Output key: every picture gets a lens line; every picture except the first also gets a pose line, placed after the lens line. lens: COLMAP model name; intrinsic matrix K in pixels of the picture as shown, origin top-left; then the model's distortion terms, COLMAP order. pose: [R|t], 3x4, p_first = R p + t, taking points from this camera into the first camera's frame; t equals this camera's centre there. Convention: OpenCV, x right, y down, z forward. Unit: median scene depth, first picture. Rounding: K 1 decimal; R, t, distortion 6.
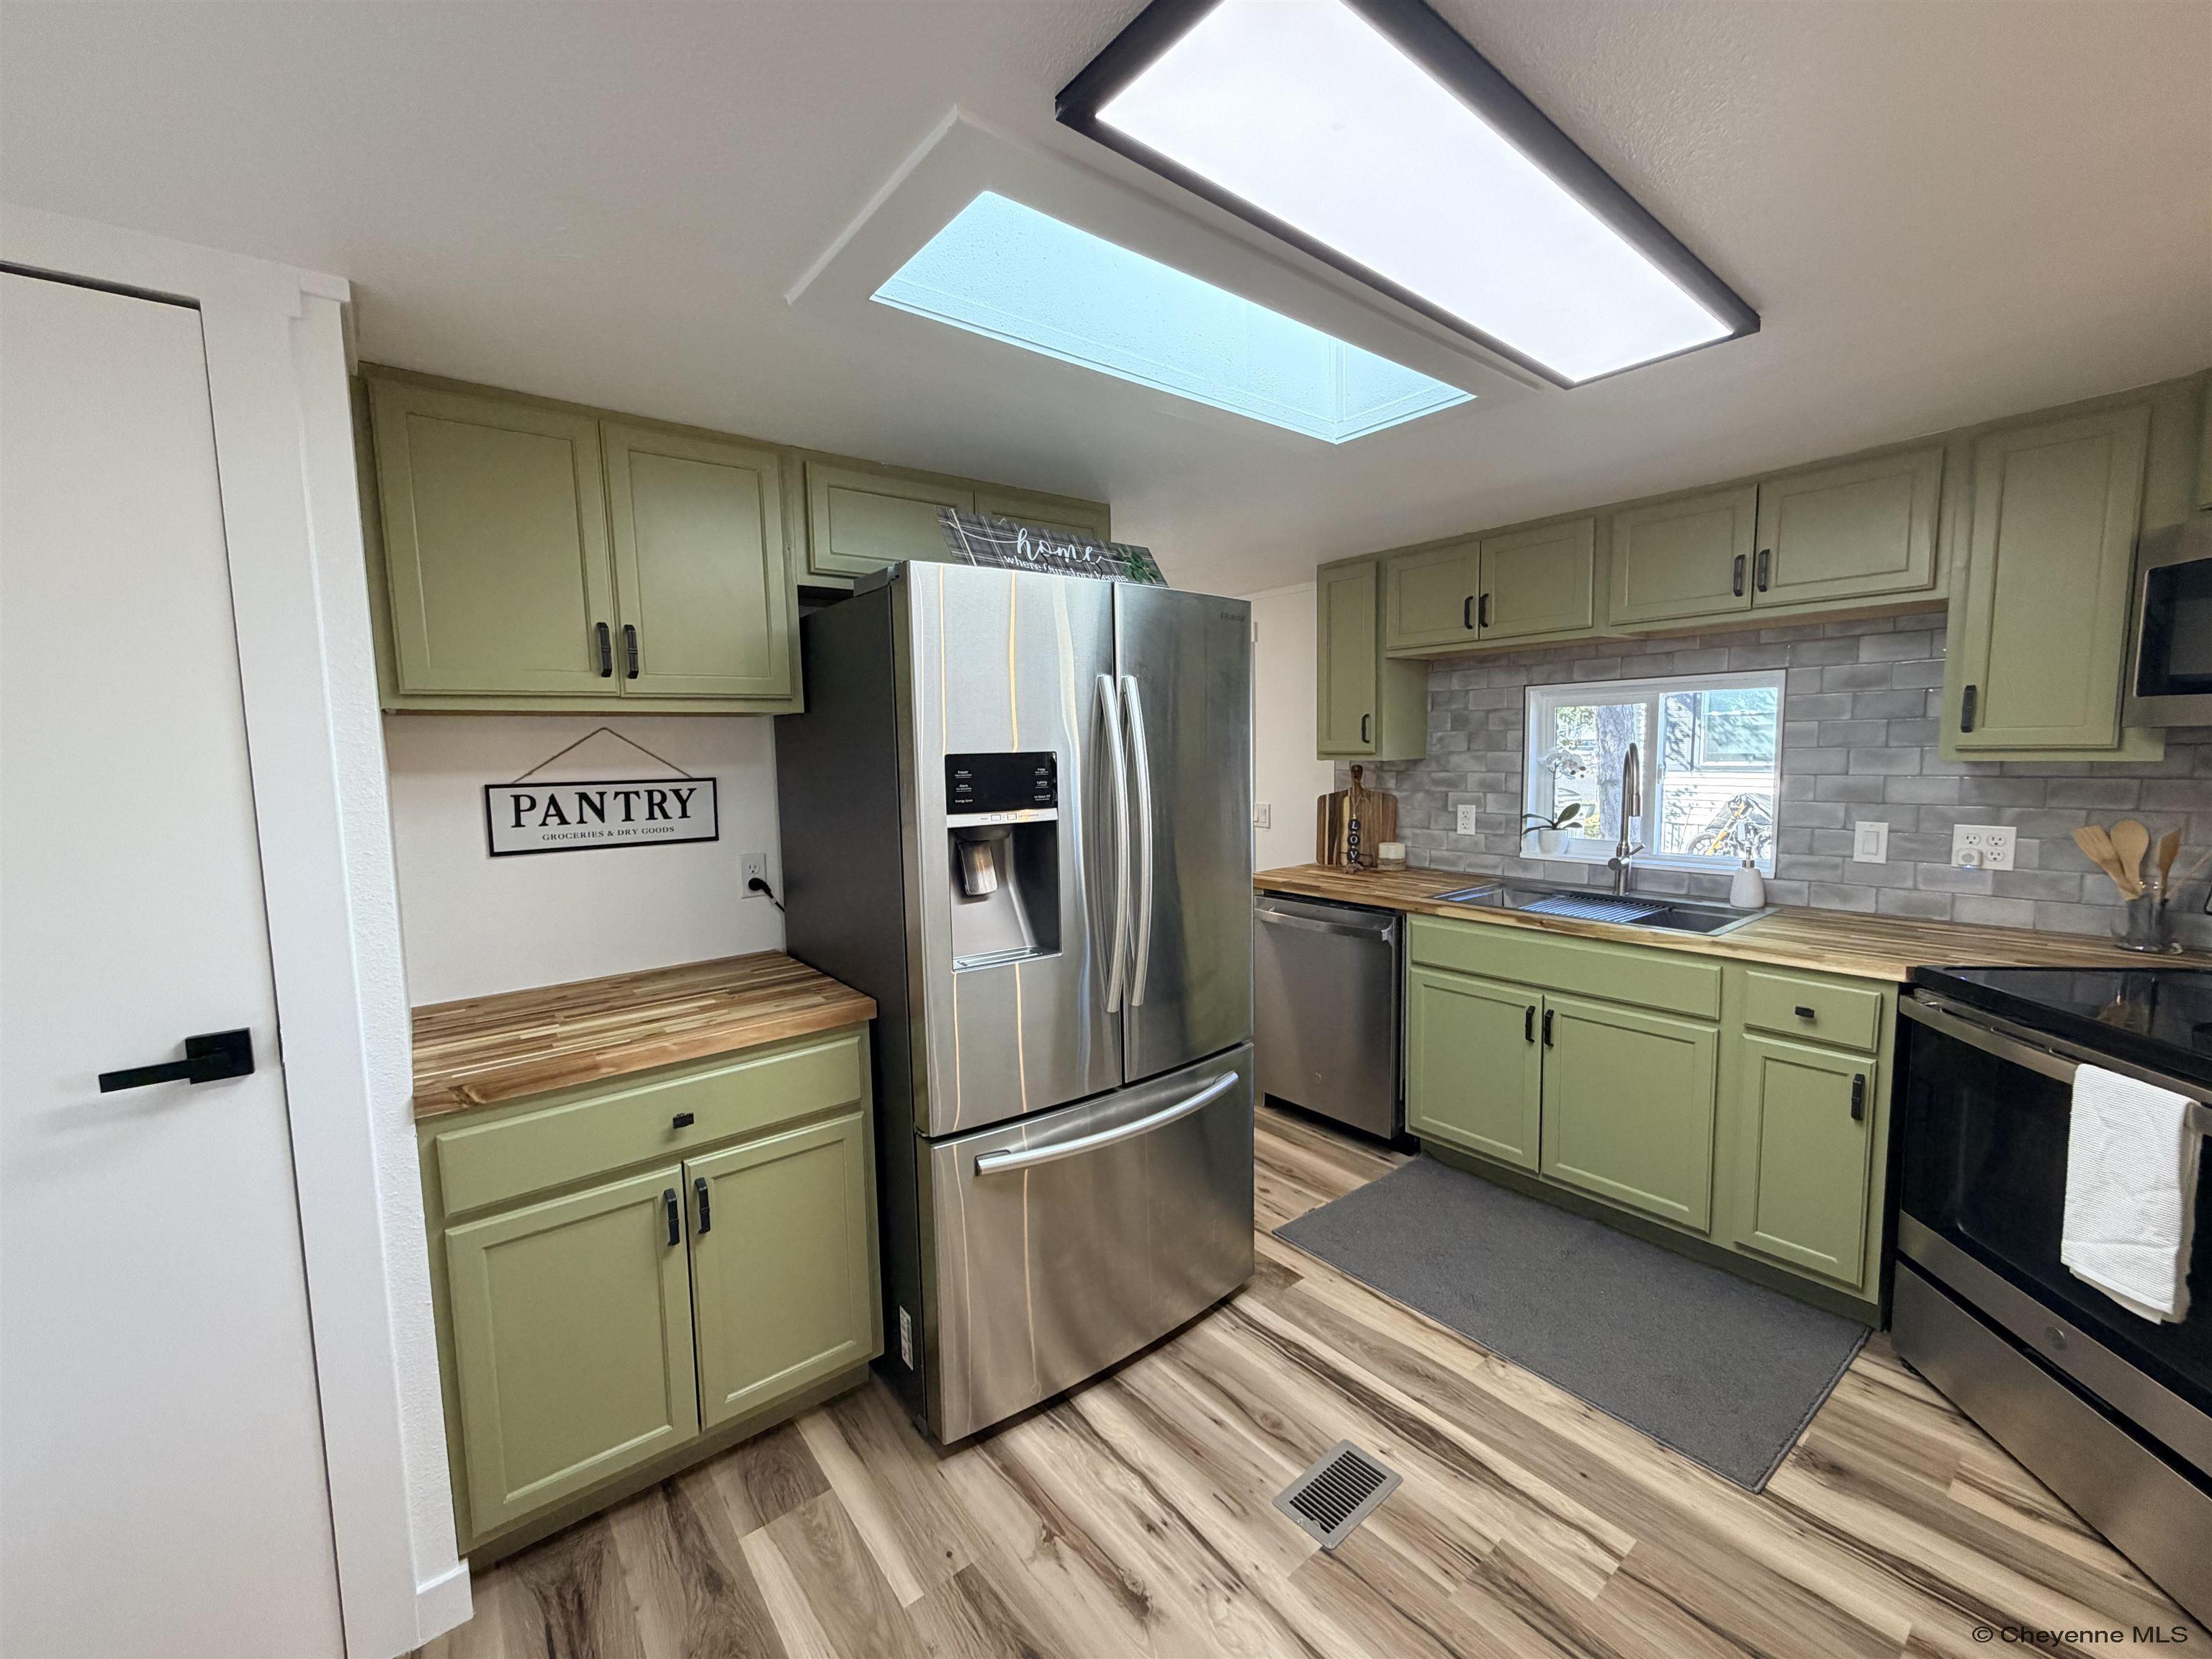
lens RADIAL K [[882.0, 0, 1098.3], [0, 882.0, 830.1], [0, 0, 1]] dist [0.000814, -0.000176]
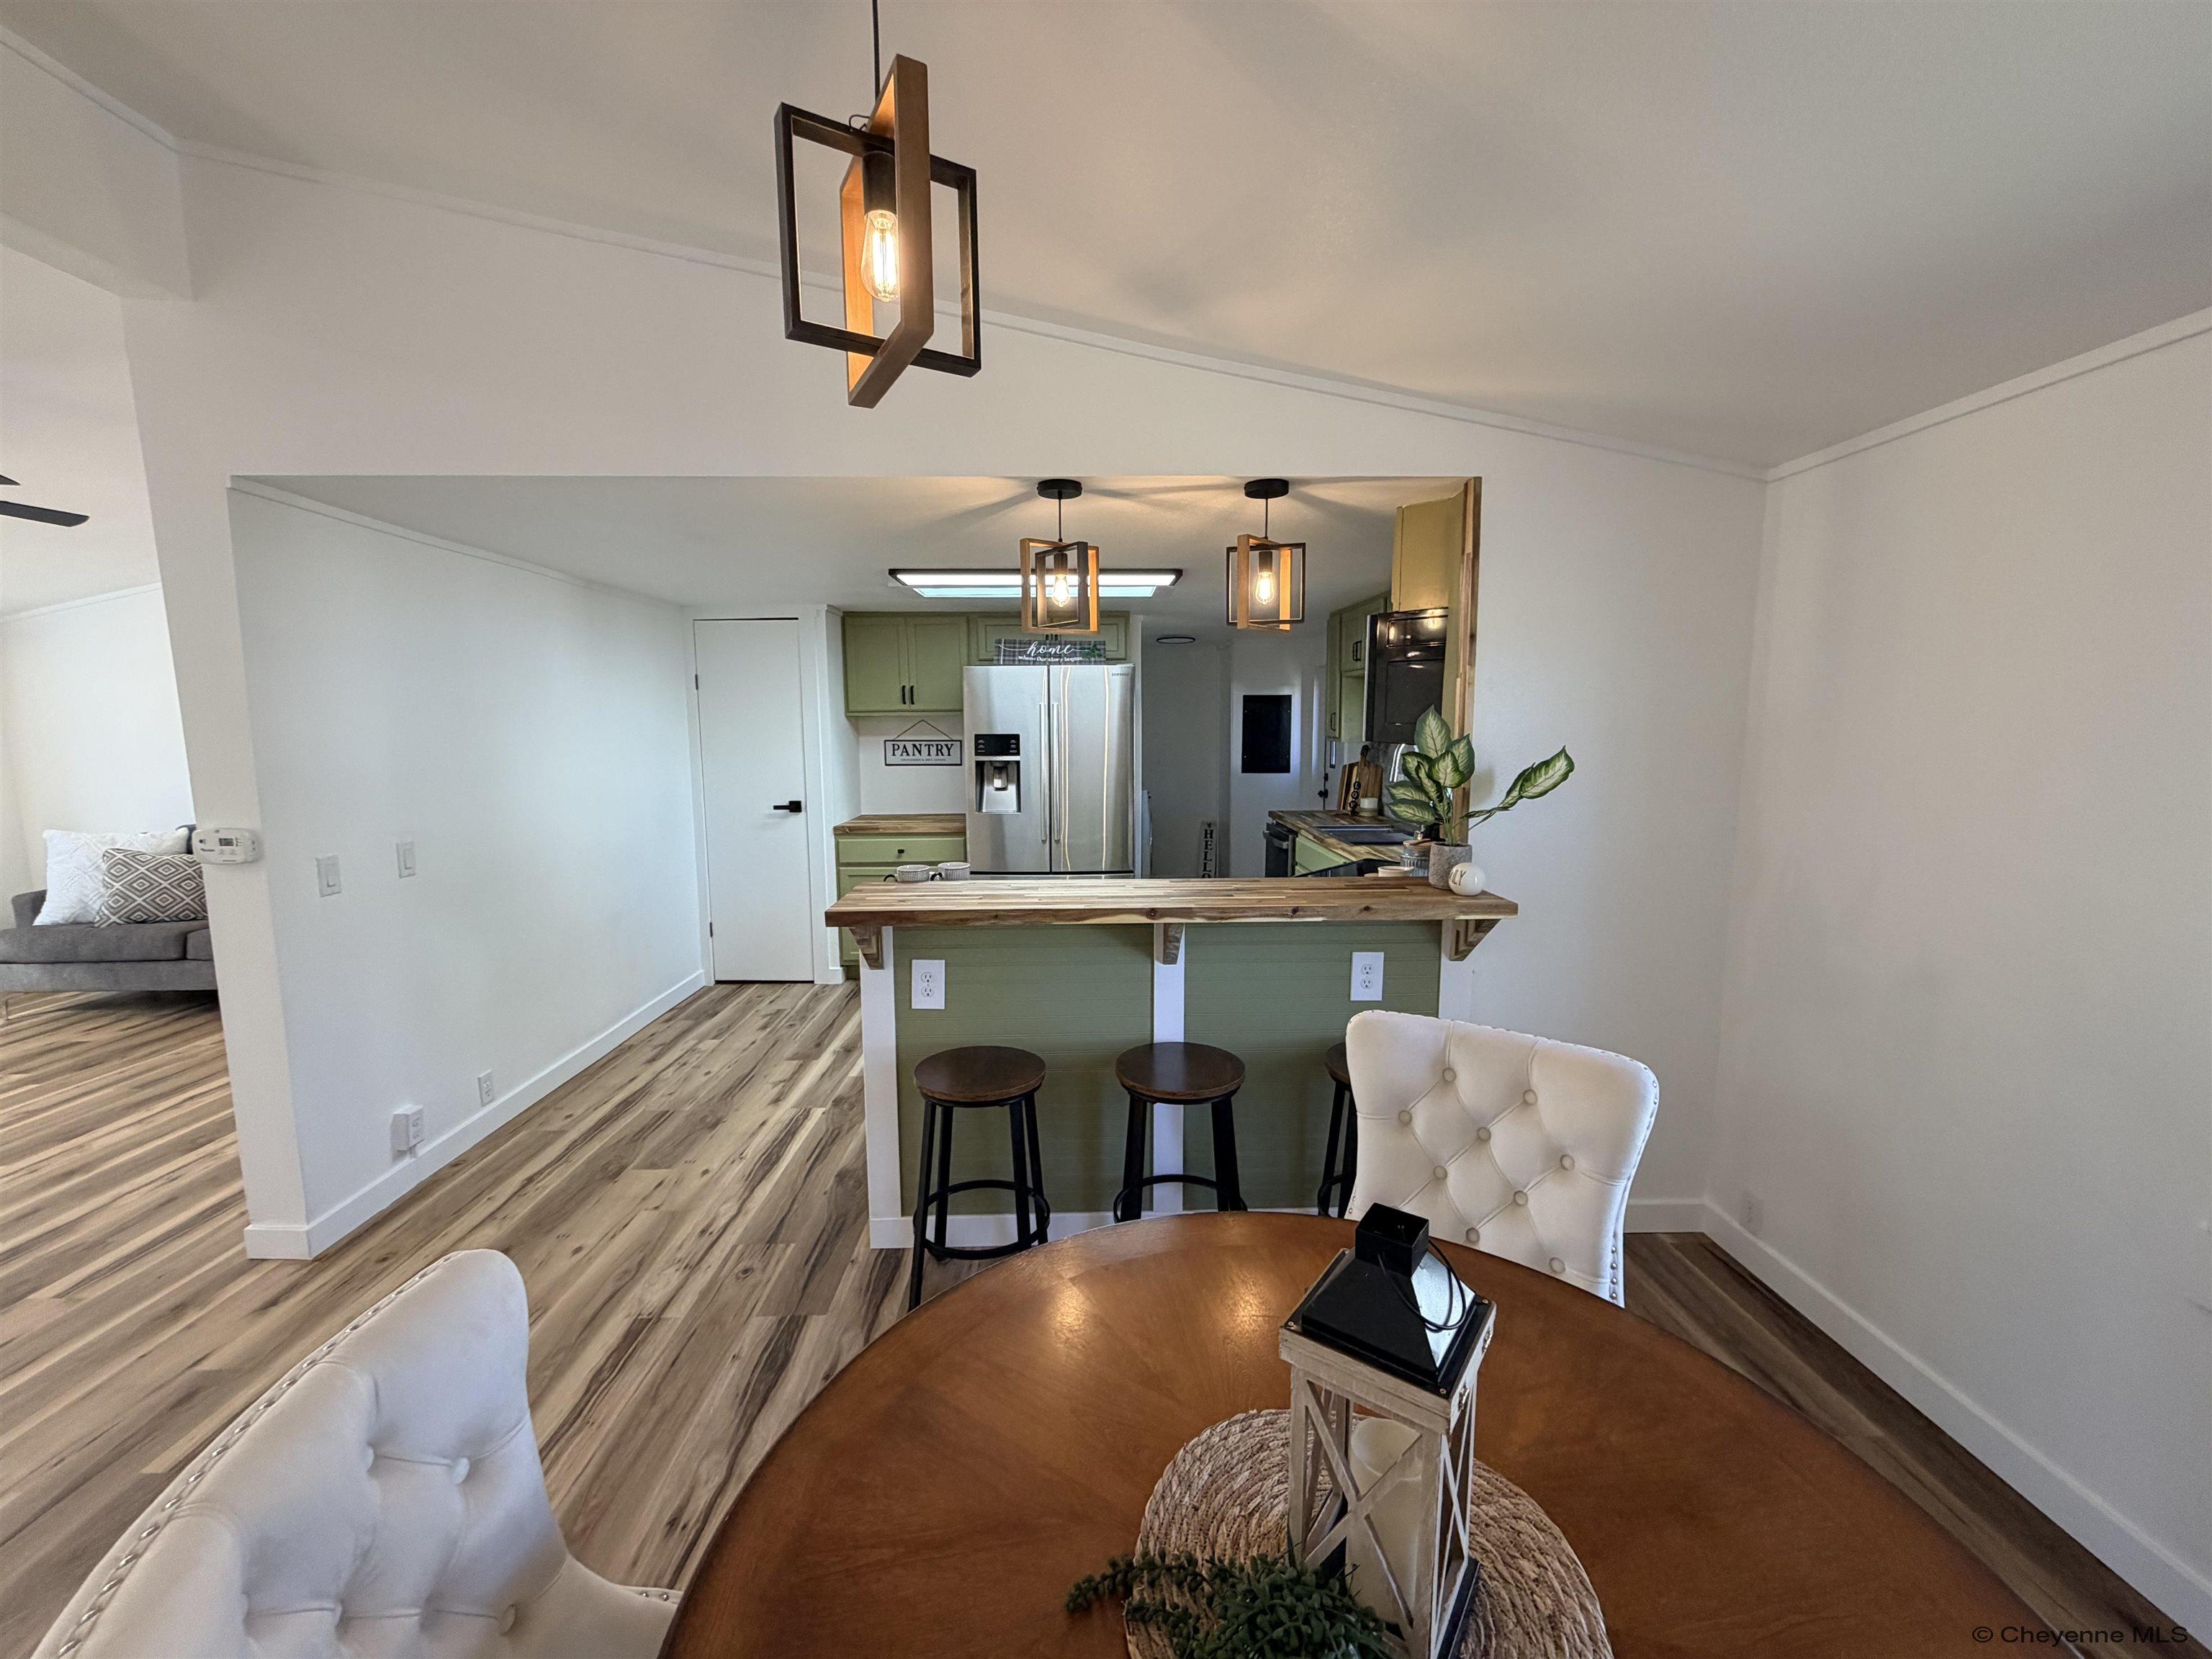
lens RADIAL K [[882.0, 0, 1098.3], [0, 882.0, 830.1], [0, 0, 1]] dist [0.000814, -0.000176]
pose [[0.794247, 0.090556, -0.600809, 1.704316], [-0.066672, 0.995849, 0.061960, 0.016961], [0.603926, -0.009154, 0.796988, -0.918584]]
